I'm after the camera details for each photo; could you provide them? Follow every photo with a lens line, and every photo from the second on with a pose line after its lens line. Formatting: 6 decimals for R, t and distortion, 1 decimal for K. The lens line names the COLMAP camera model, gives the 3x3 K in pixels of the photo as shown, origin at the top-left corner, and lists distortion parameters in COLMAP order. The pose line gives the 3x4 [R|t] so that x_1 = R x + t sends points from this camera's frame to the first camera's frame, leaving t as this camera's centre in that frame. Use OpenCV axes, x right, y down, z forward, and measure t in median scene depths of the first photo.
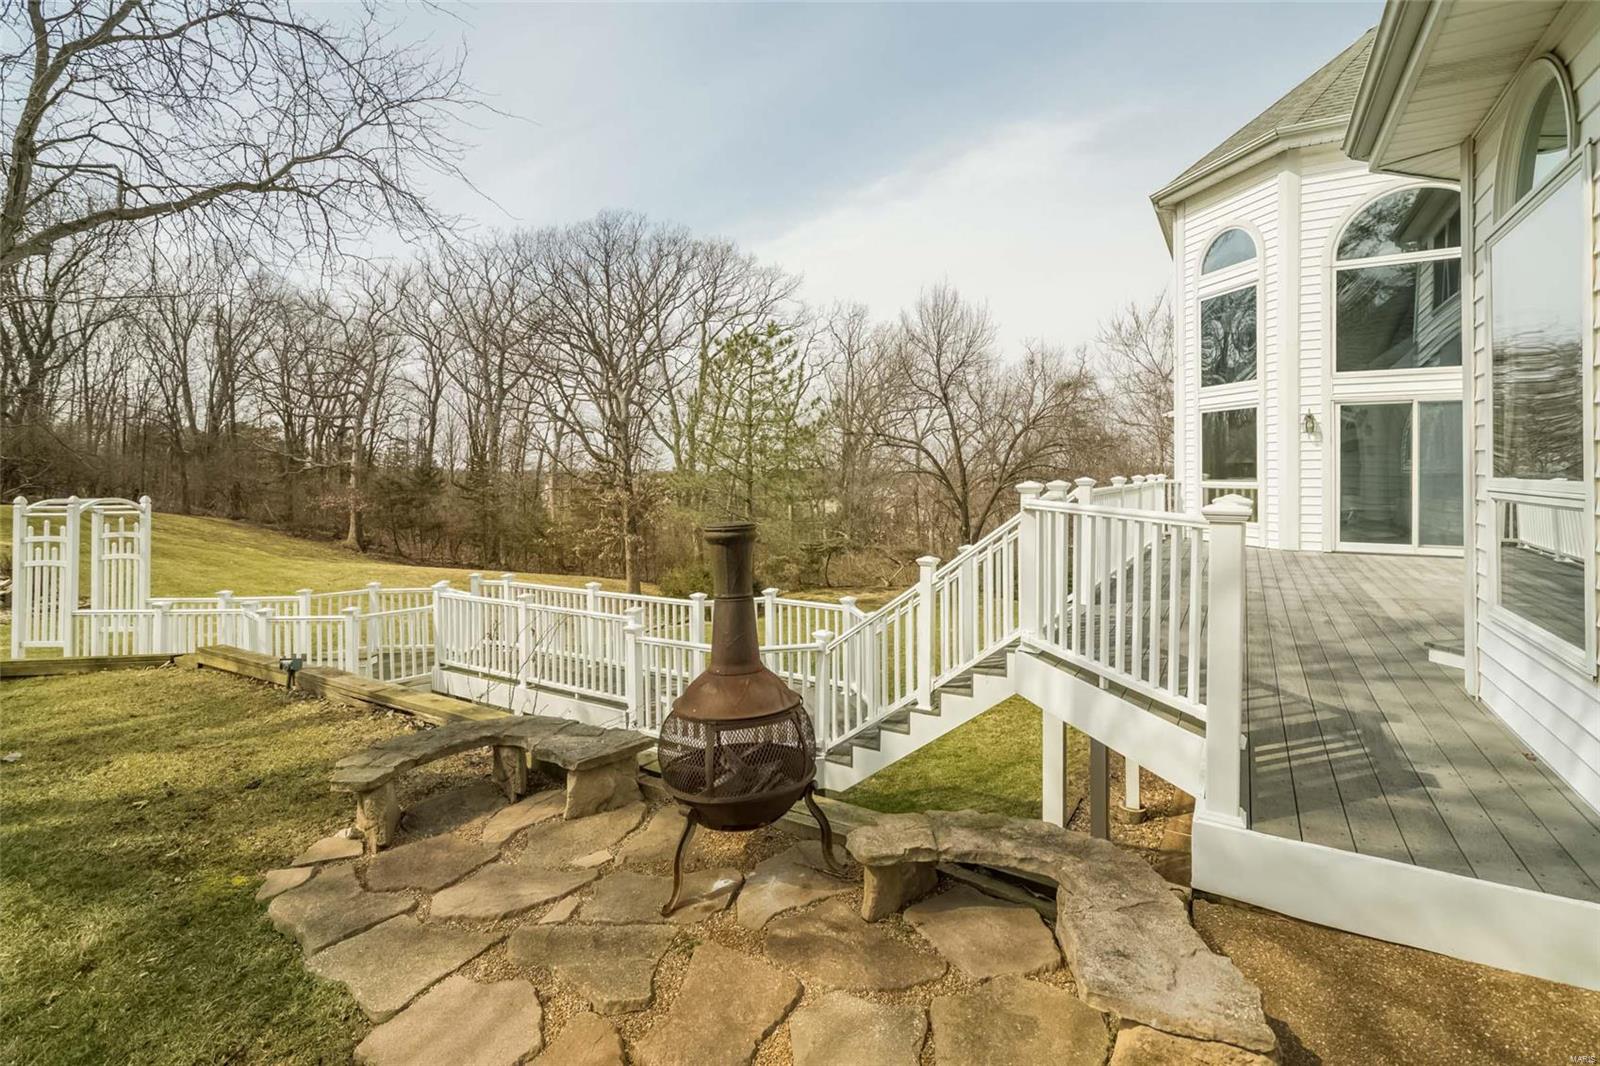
lens RADIAL K [[759.1, 0, 816.1], [0, 759.1, 474.7], [0, 0, 1]] dist [-0.001815, 0.001722]
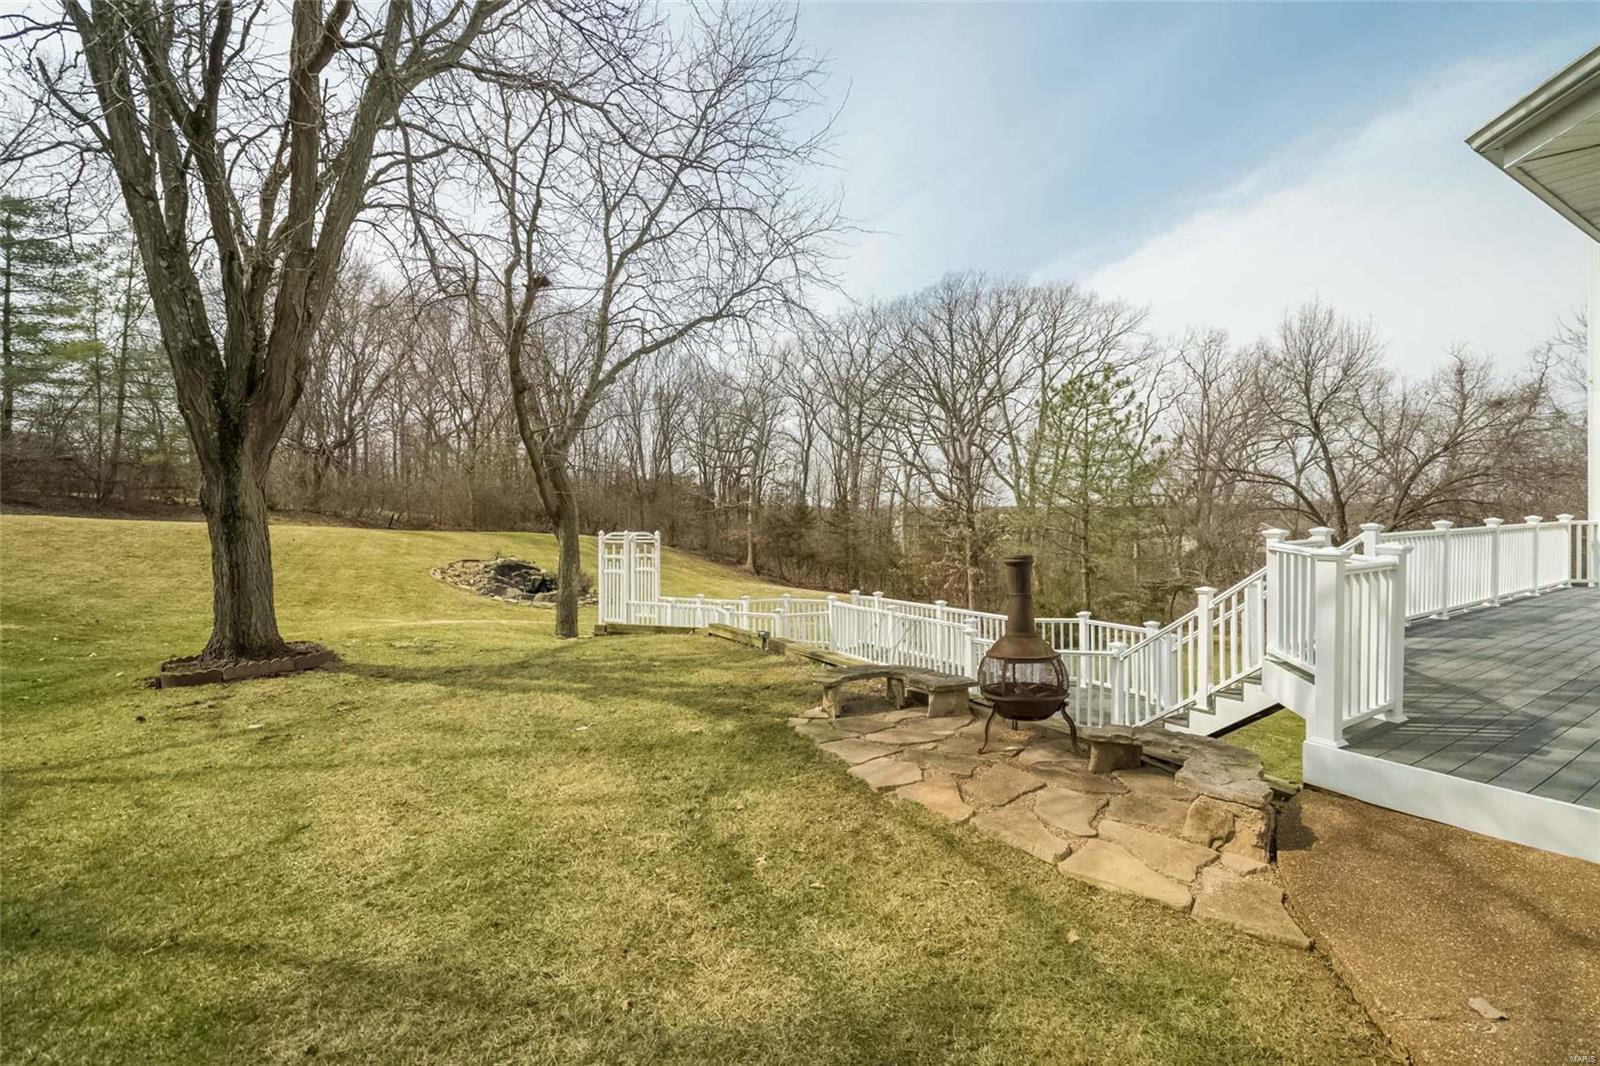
lens RADIAL K [[759.1, 0, 784.3], [0, 759.1, 517.1], [0, 0, 1]] dist [-0.001815, 0.001722]
pose [[0.884499, -0.000557, -0.466541, 0.062354], [0.005375, 0.999945, 0.008995, -0.011398], [0.466511, -0.010464, 0.884454, -0.223816]]
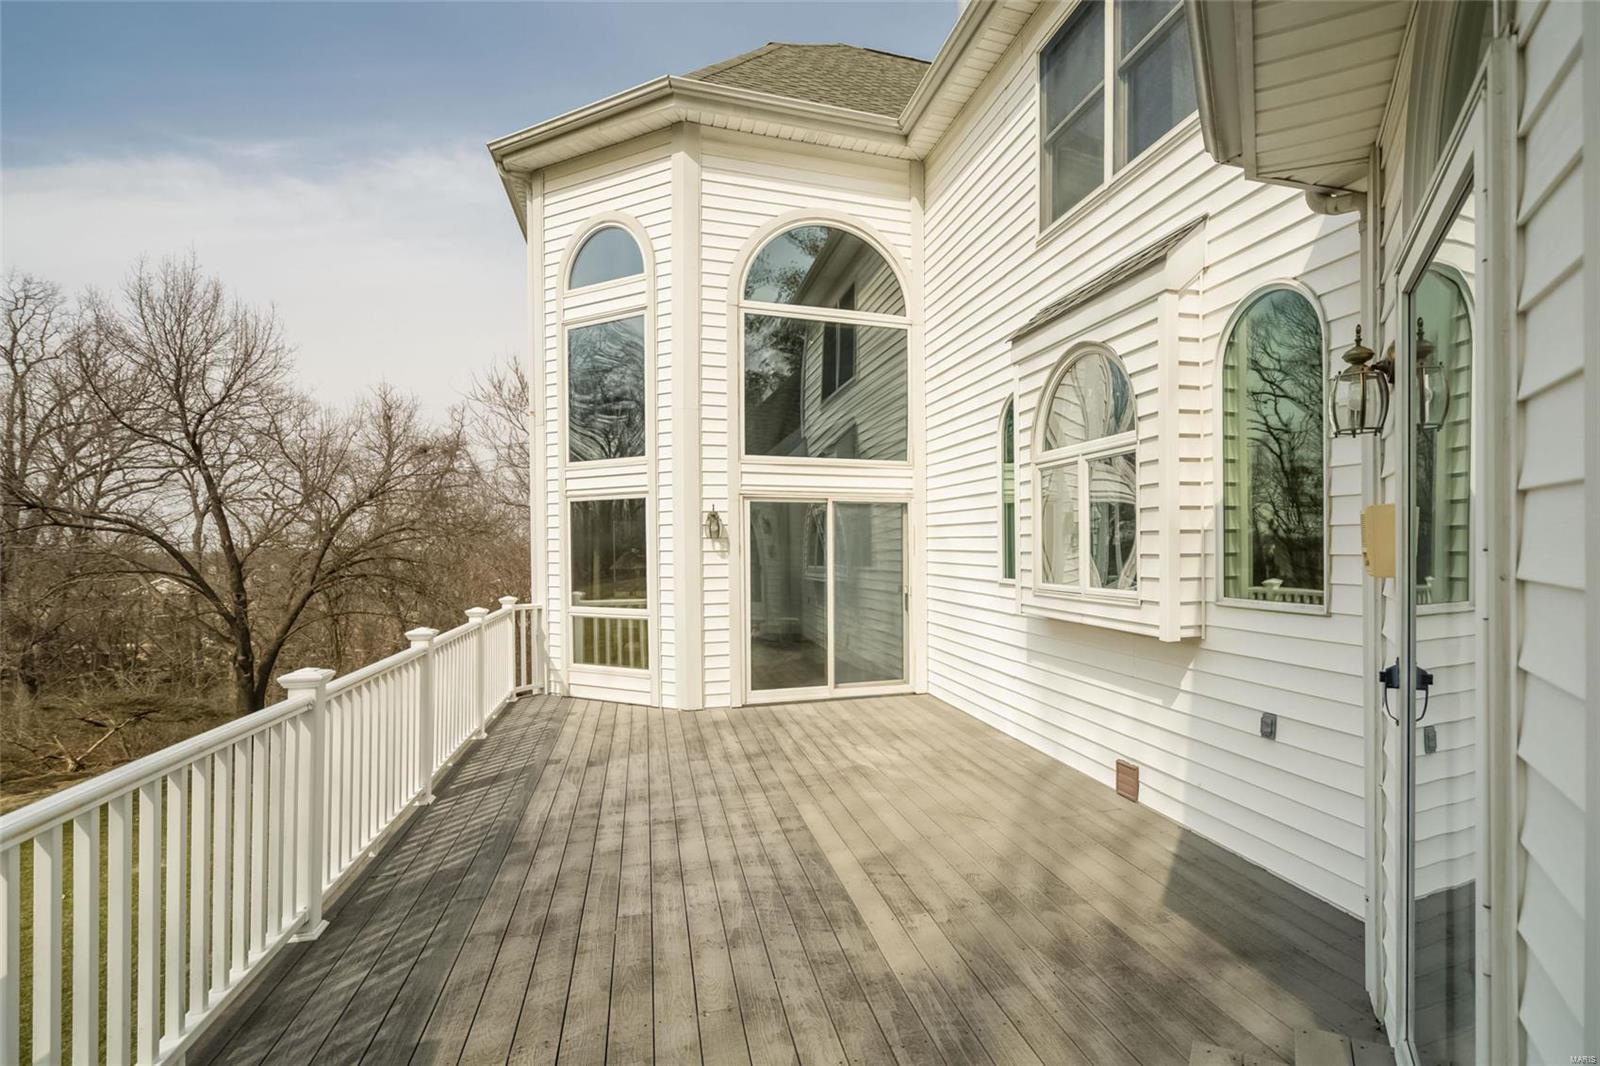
lens RADIAL K [[759.1, 0, 872.5], [0, 759.1, 562.2], [0, 0, 1]] dist [-0.001815, 0.001722]
pose [[0.693651, -0.012086, 0.720210, 0.222972], [0.002615, 0.999895, 0.014261, -0.038771], [-0.720307, -0.008009, 0.693609, 0.368472]]
